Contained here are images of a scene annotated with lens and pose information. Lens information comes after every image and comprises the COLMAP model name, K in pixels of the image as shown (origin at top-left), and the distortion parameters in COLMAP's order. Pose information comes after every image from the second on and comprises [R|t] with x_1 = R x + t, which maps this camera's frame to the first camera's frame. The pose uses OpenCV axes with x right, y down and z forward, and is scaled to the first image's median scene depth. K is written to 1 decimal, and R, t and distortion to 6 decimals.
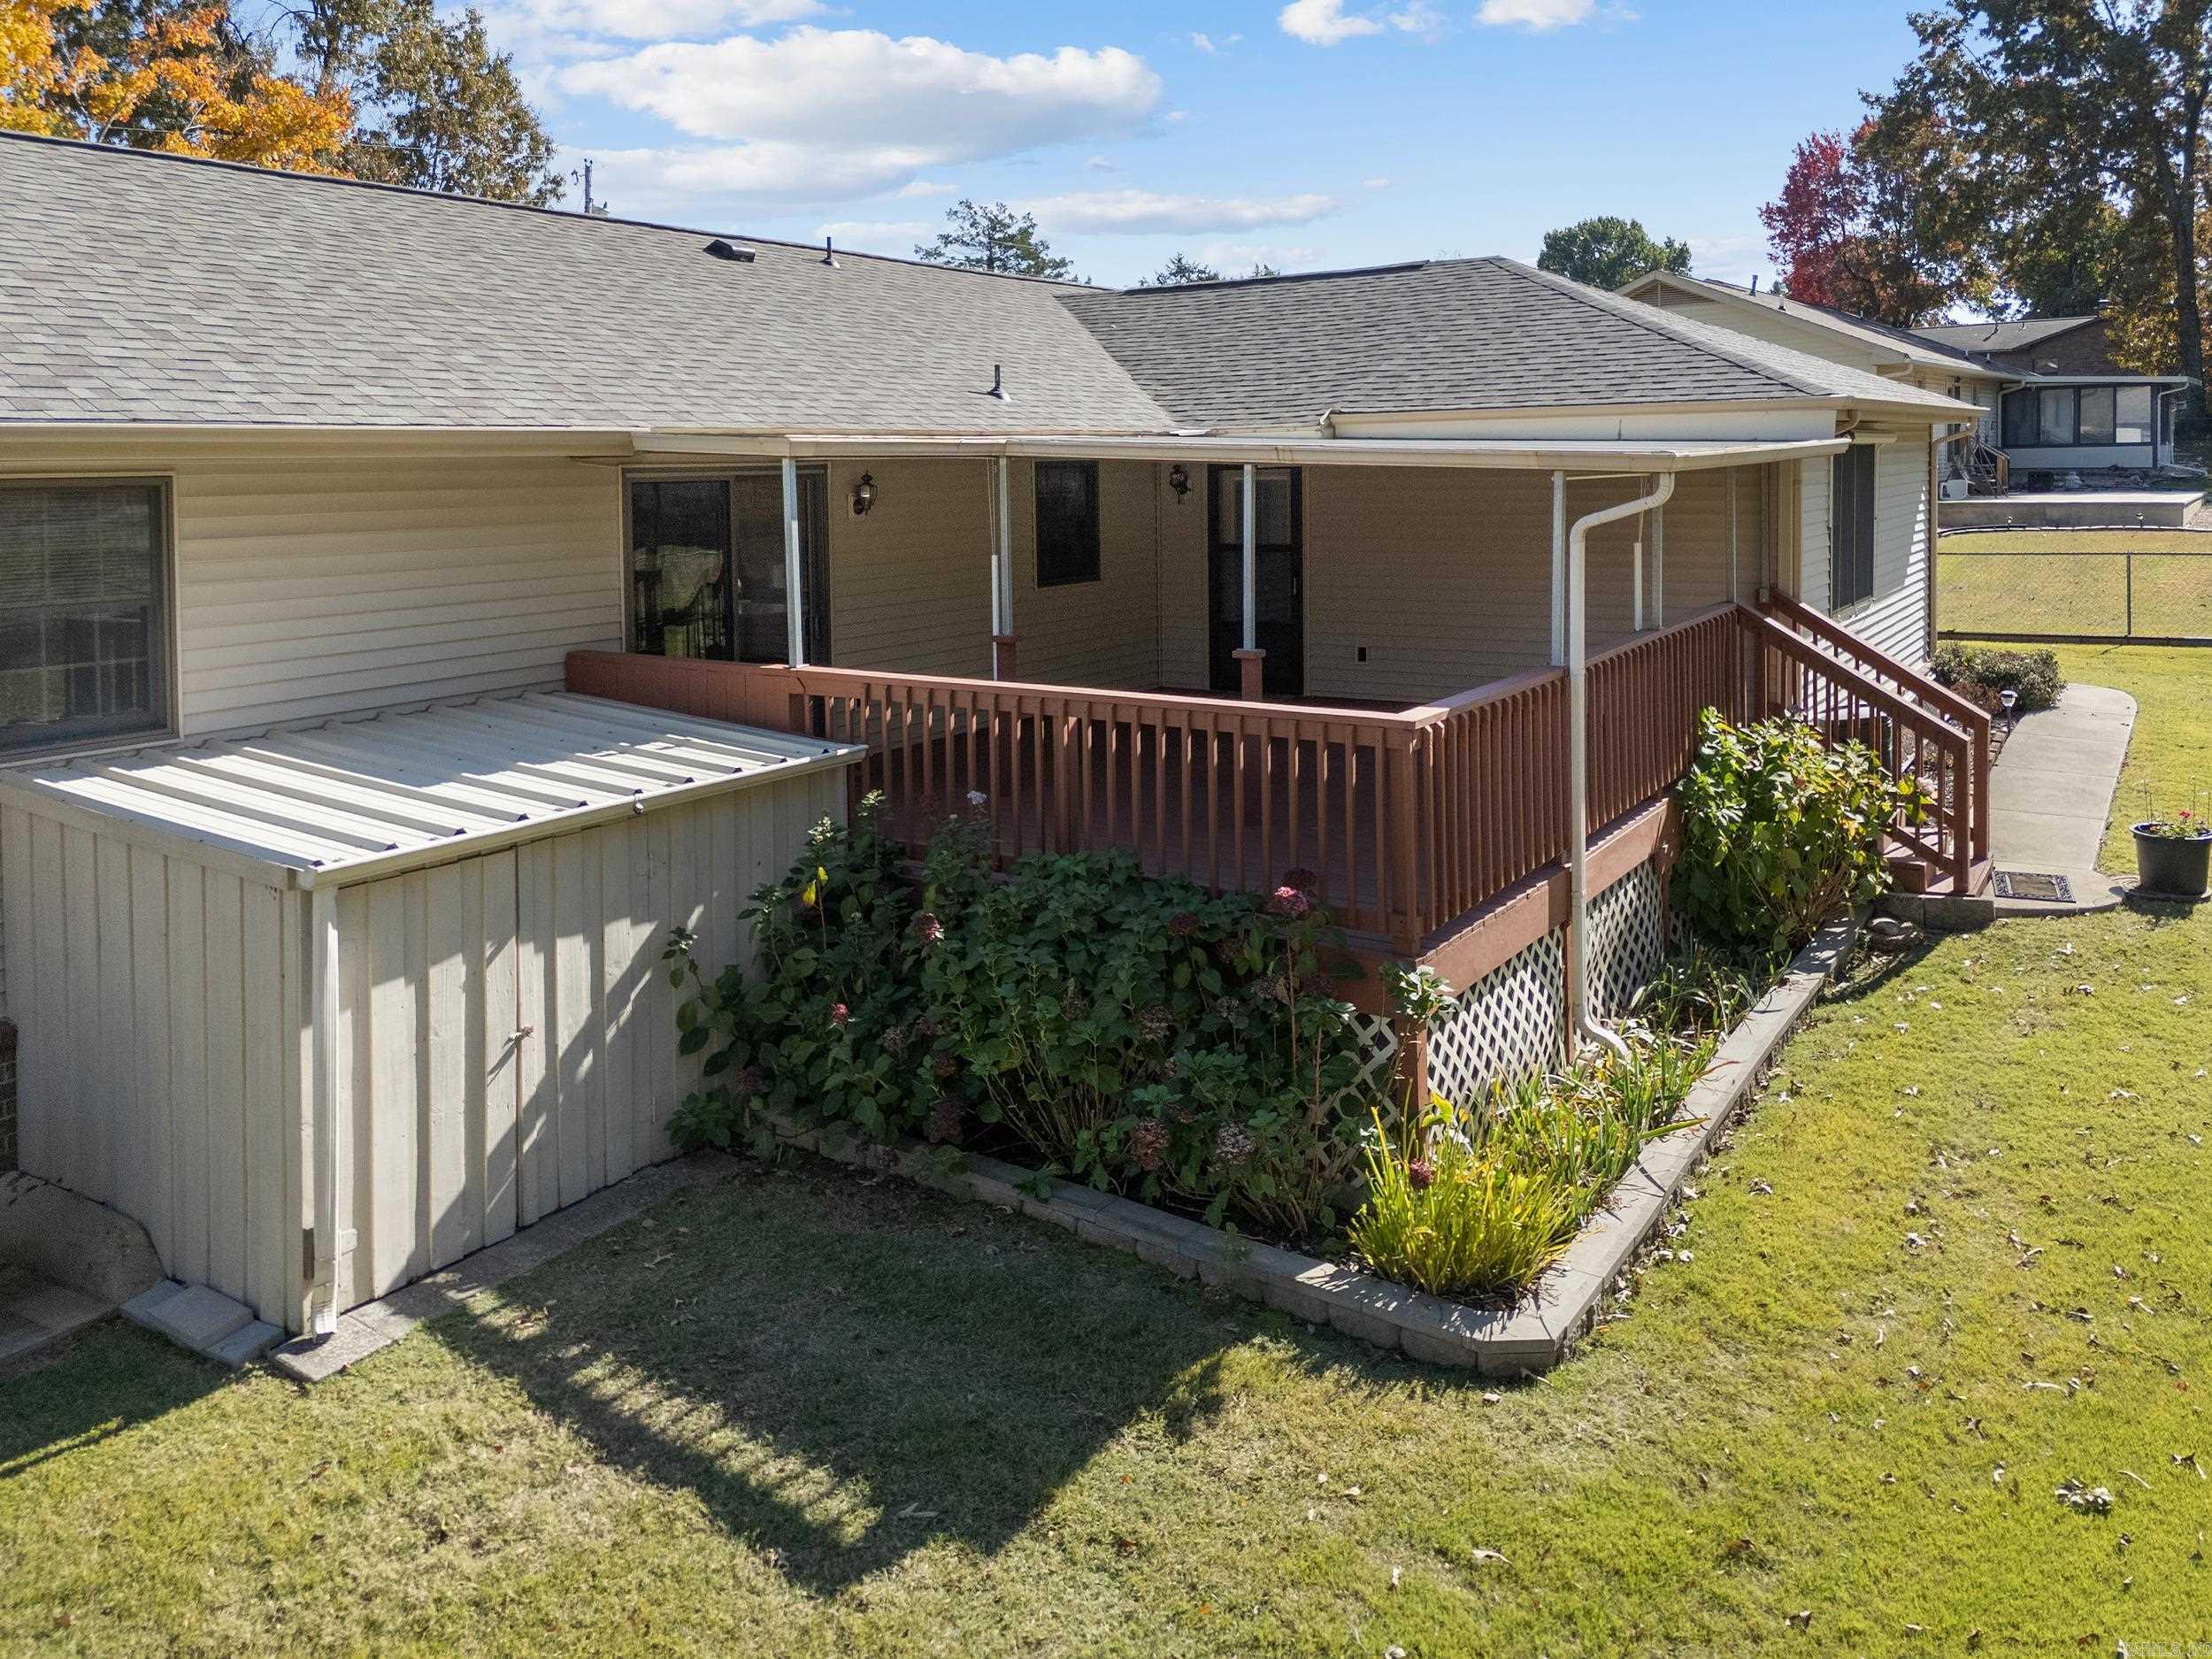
lens RADIAL K [[1612.4, 0, 1114.6], [0, 1612.4, 835.5], [0, 0, 1]] dist [0.056838, -0.041890]
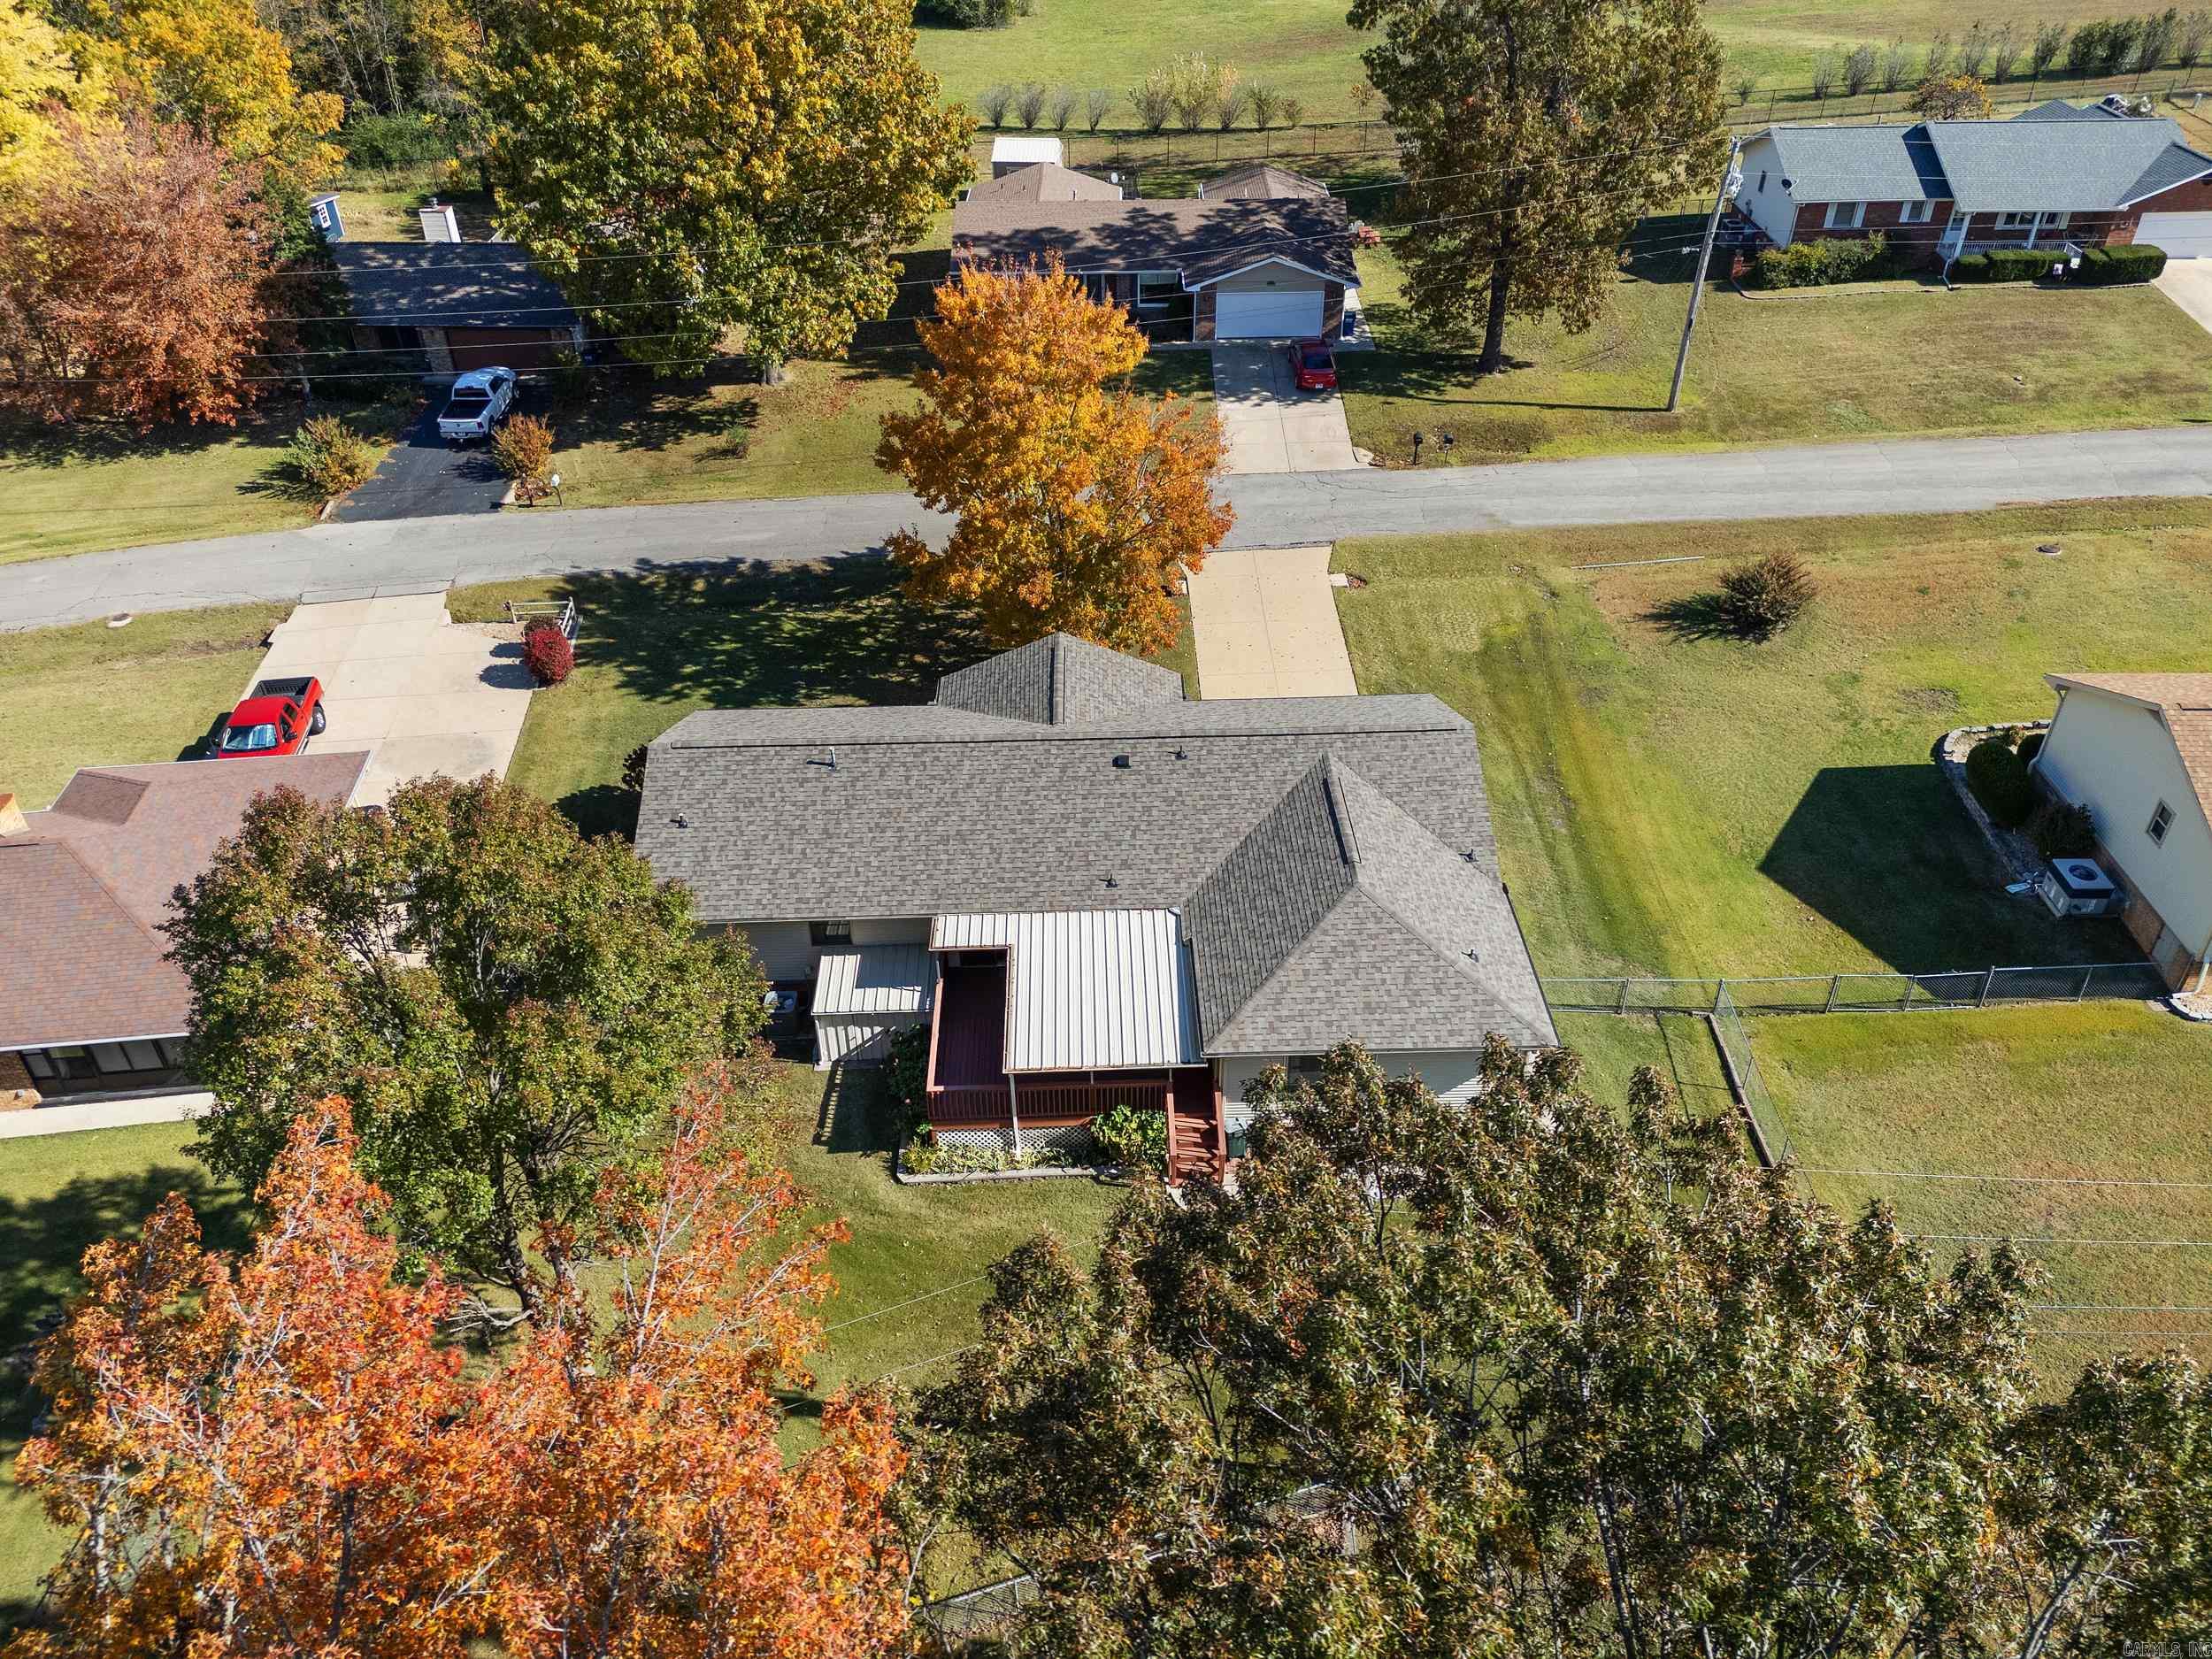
lens RADIAL K [[1612.4, 0, 1114.6], [0, 1612.4, 835.5], [0, 0, 1]] dist [0.056838, -0.041890]
pose [[0.581039, 0.514462, -0.630652, 3.815203], [-0.177507, 0.836326, 0.518700, -4.023365], [0.794282, -0.189440, 0.577259, -1.649019]]
